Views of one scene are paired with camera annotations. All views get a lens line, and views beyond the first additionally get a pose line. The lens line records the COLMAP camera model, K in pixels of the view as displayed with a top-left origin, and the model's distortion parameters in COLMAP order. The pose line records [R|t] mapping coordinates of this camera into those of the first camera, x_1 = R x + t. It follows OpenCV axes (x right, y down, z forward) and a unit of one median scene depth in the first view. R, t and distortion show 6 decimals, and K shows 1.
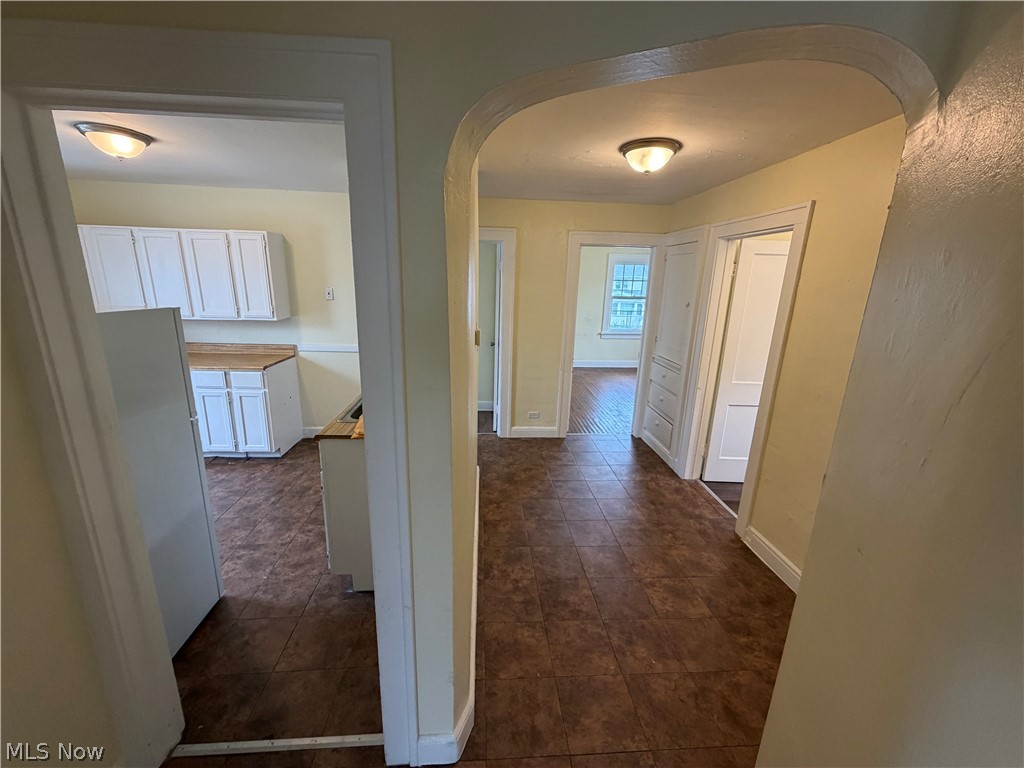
lens RADIAL K [[413.0, 0, 513.8], [0, 413.0, 383.2], [0, 0, 1]] dist [-0.001512, 0.000110]
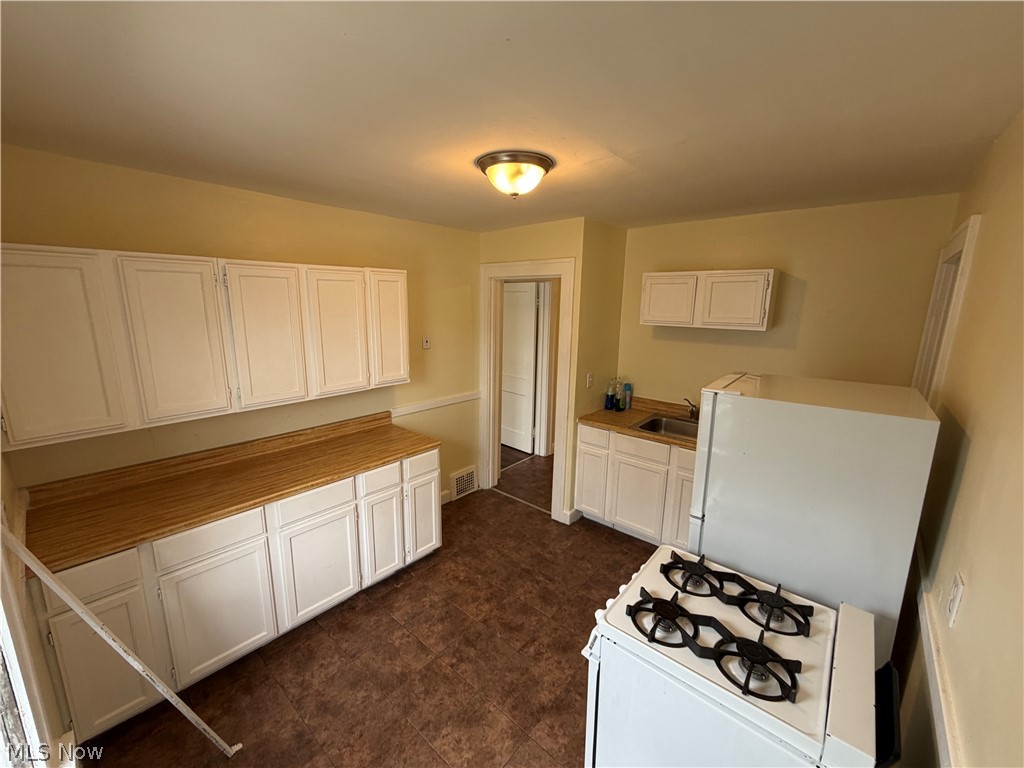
lens RADIAL K [[413.0, 0, 512.3], [0, 413.0, 379.1], [0, 0, 1]] dist [-0.001512, 0.000110]
pose [[0.708375, -0.164937, 0.686295, -1.018629], [0.179650, 0.982425, 0.050677, -0.169313], [-0.682592, 0.087395, 0.725556, 0.317849]]
